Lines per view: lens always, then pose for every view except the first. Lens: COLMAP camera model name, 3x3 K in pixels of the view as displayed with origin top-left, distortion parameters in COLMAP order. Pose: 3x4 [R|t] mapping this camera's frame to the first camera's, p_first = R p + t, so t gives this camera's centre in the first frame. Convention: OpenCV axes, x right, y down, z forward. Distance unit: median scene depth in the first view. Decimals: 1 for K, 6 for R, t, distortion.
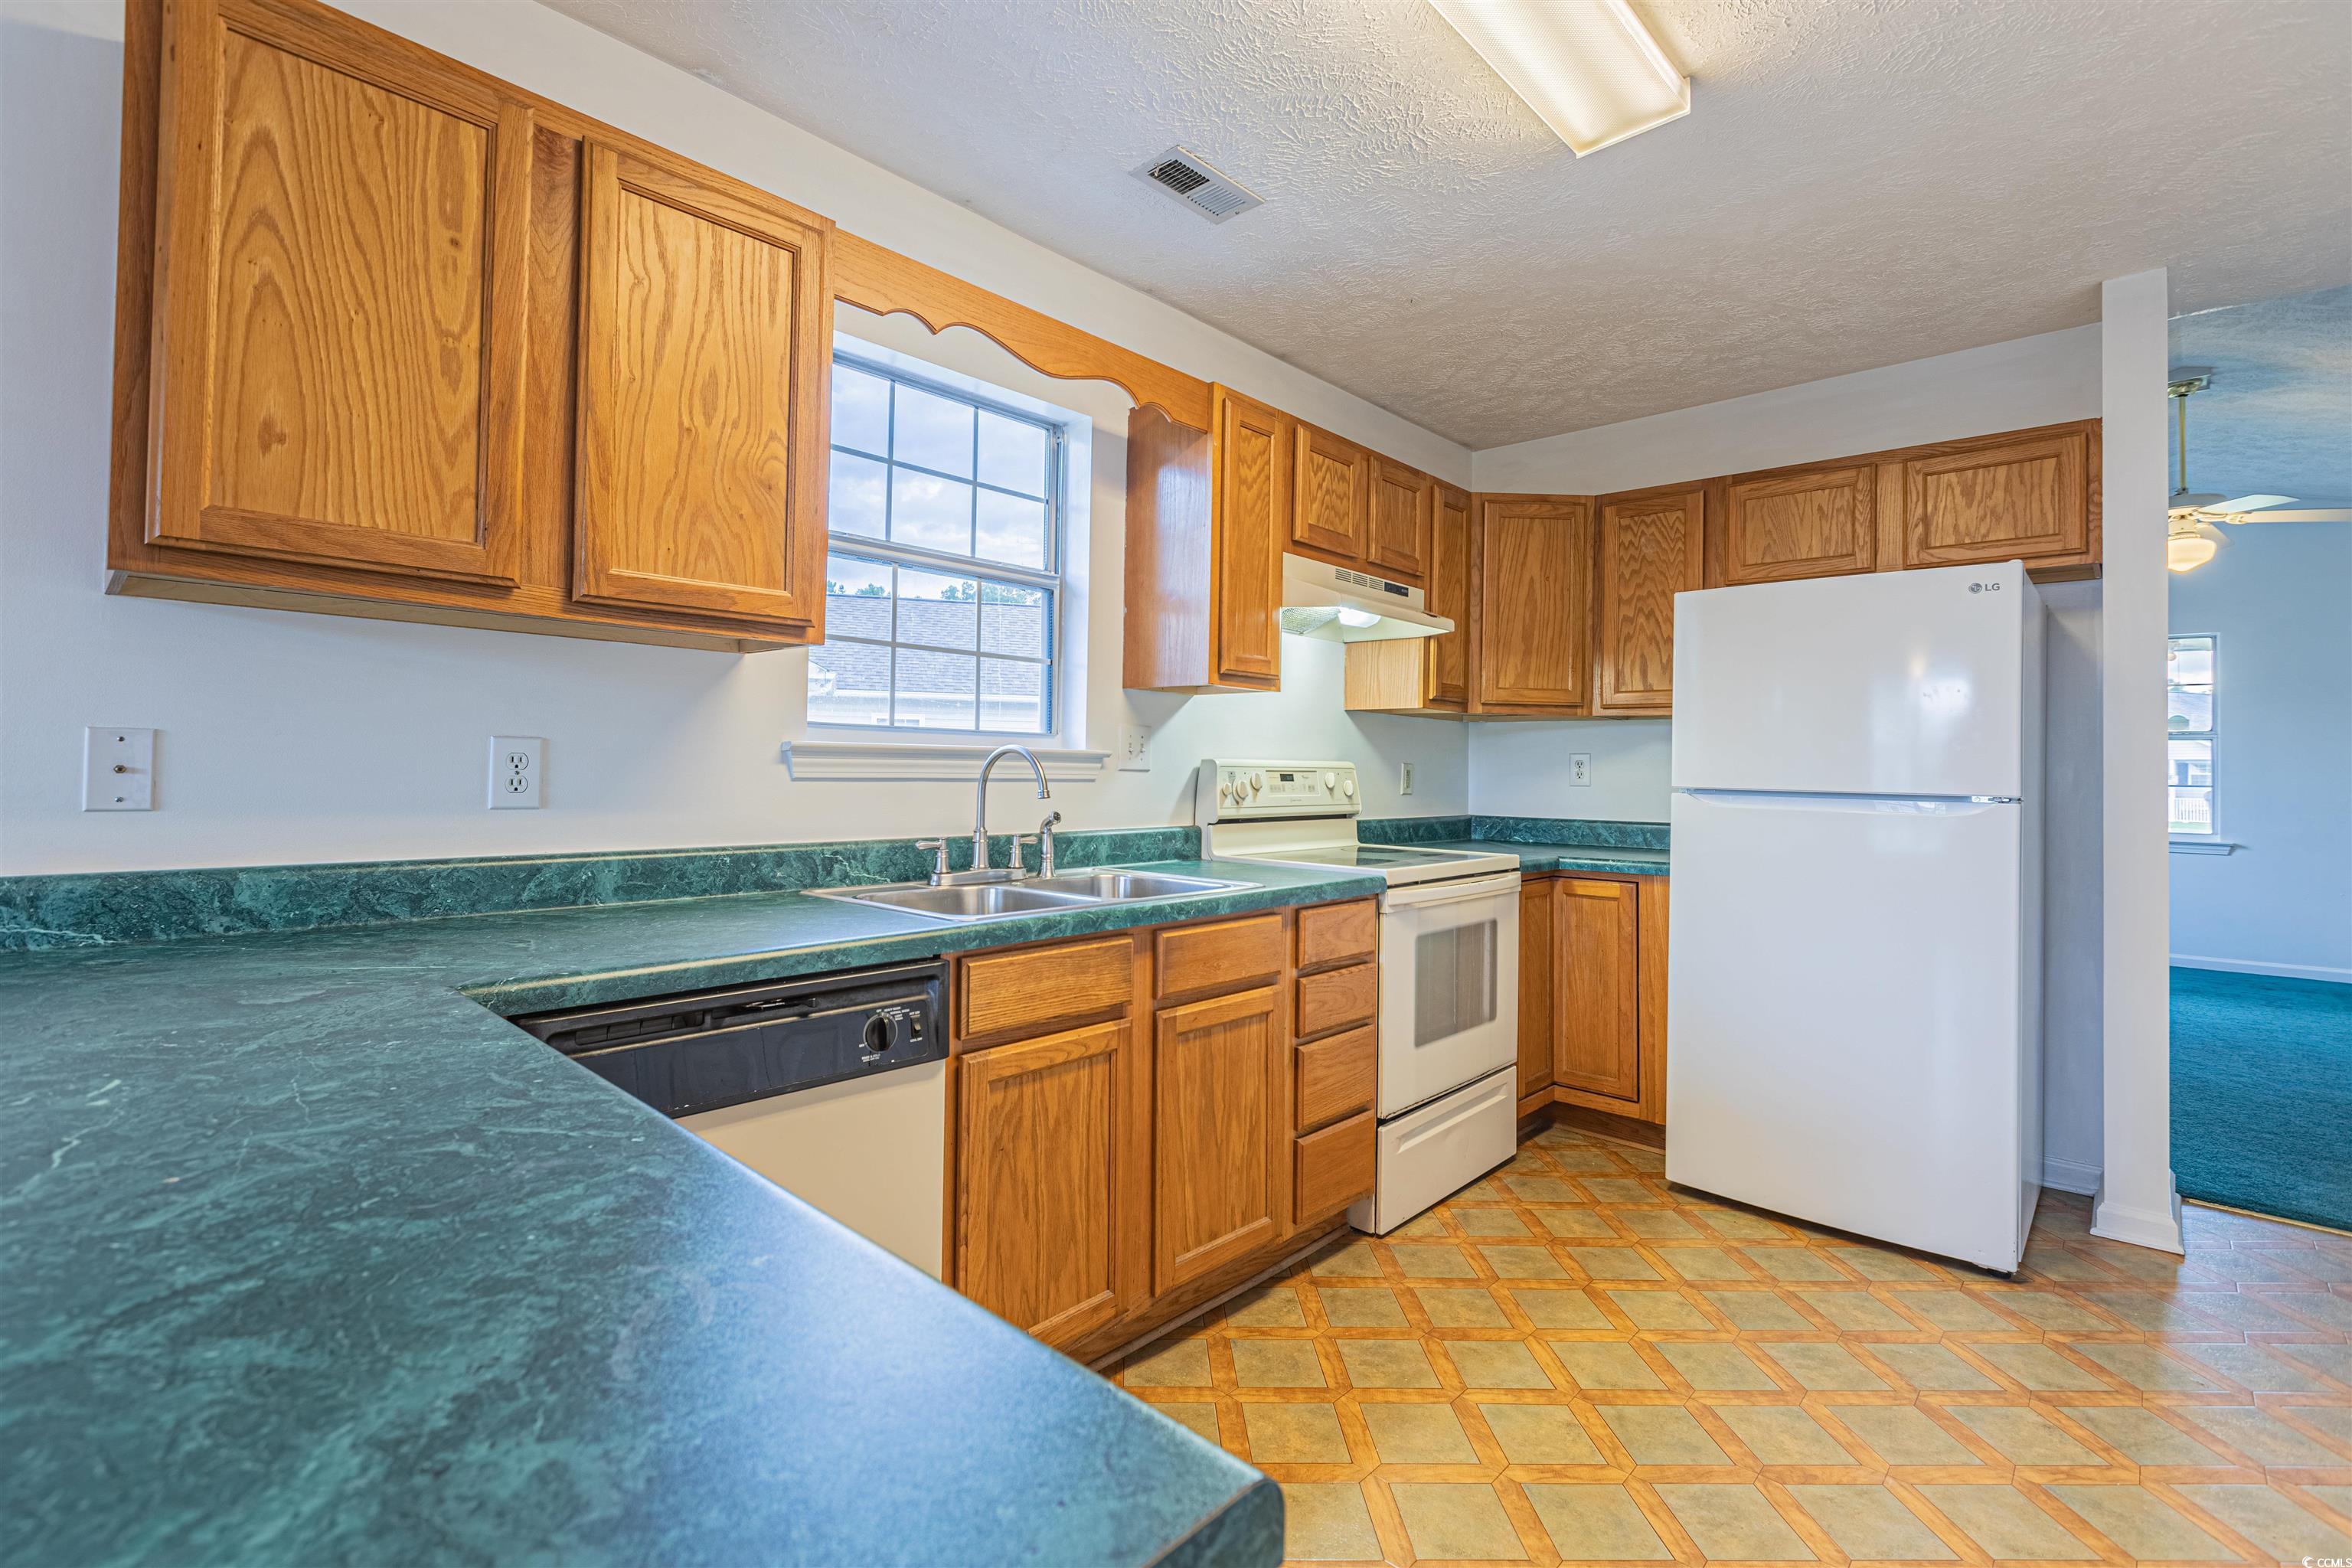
lens RADIAL K [[1063.6, 0, 1133.5], [0, 1063.6, 747.3], [0, 0, 1]] dist [-0.002416, -0.000196]
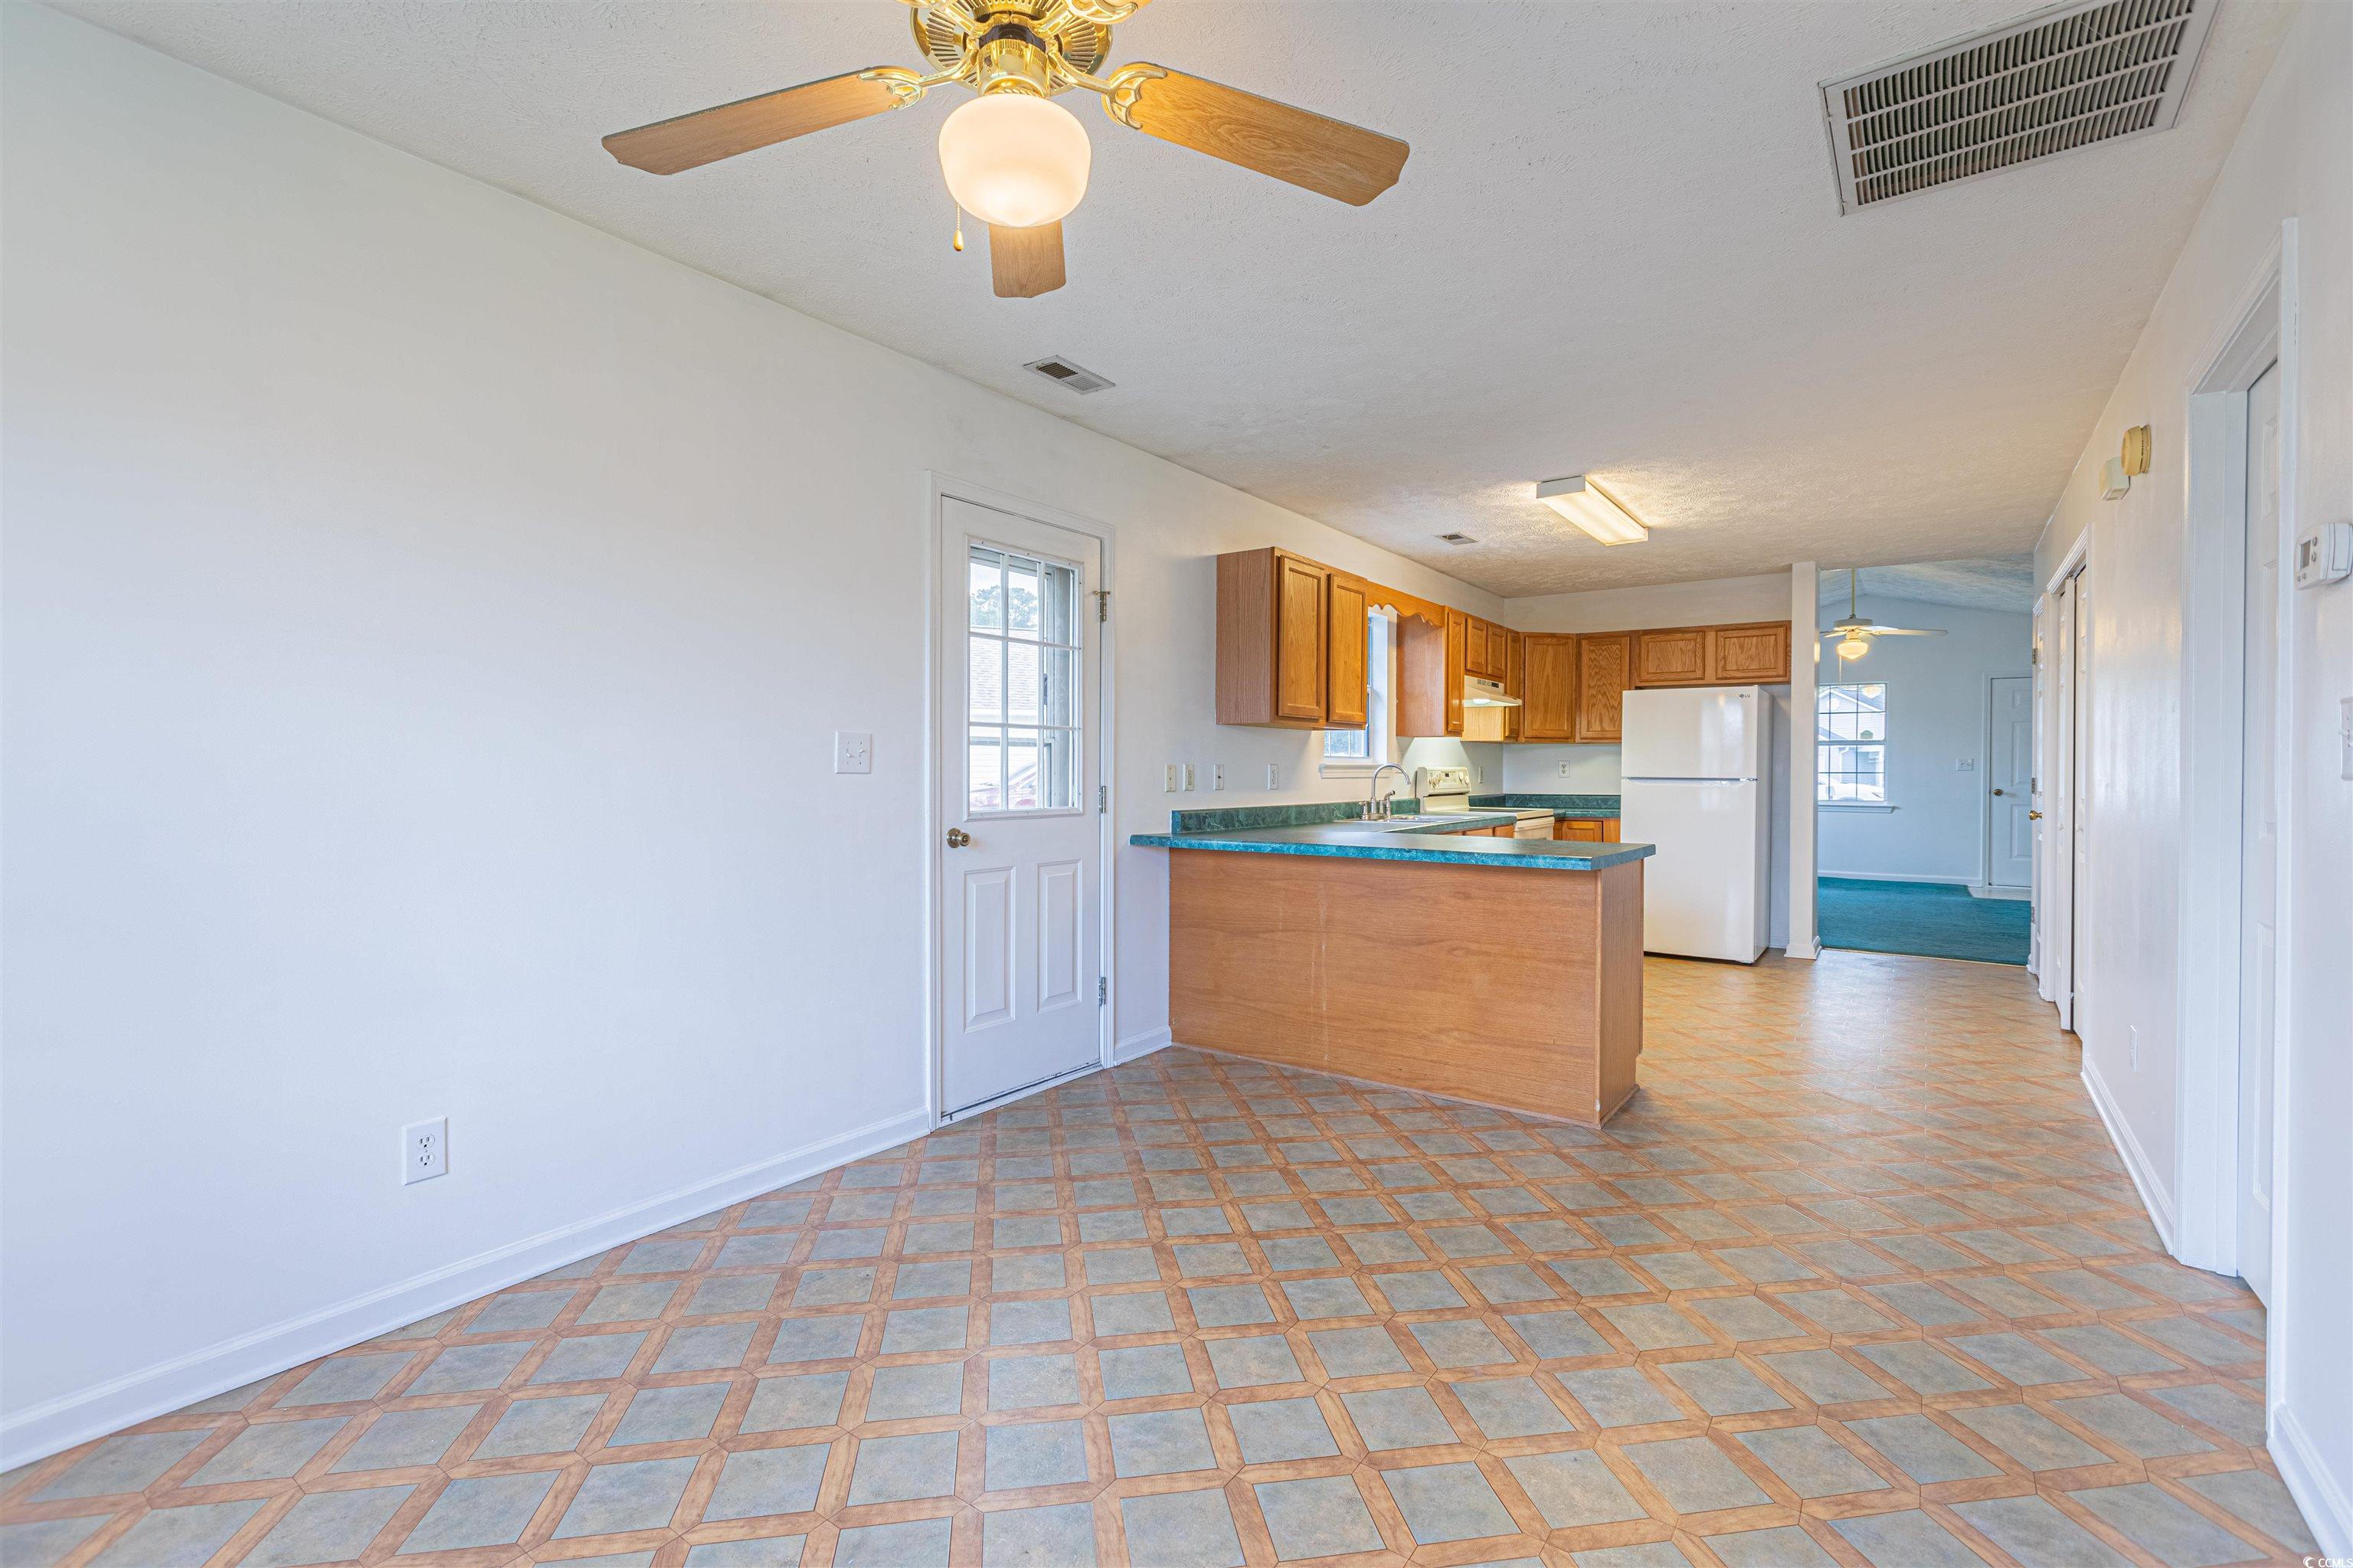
lens RADIAL K [[1089.5, 0, 1173.5], [0, 1089.5, 774.4], [0, 0, 1]] dist [0.018077, -0.000427]
pose [[0.986717, -0.014040, 0.161841, -0.950086], [0.009805, 0.999589, 0.026940, -0.046659], [-0.162153, -0.024996, 0.986449, -1.335444]]
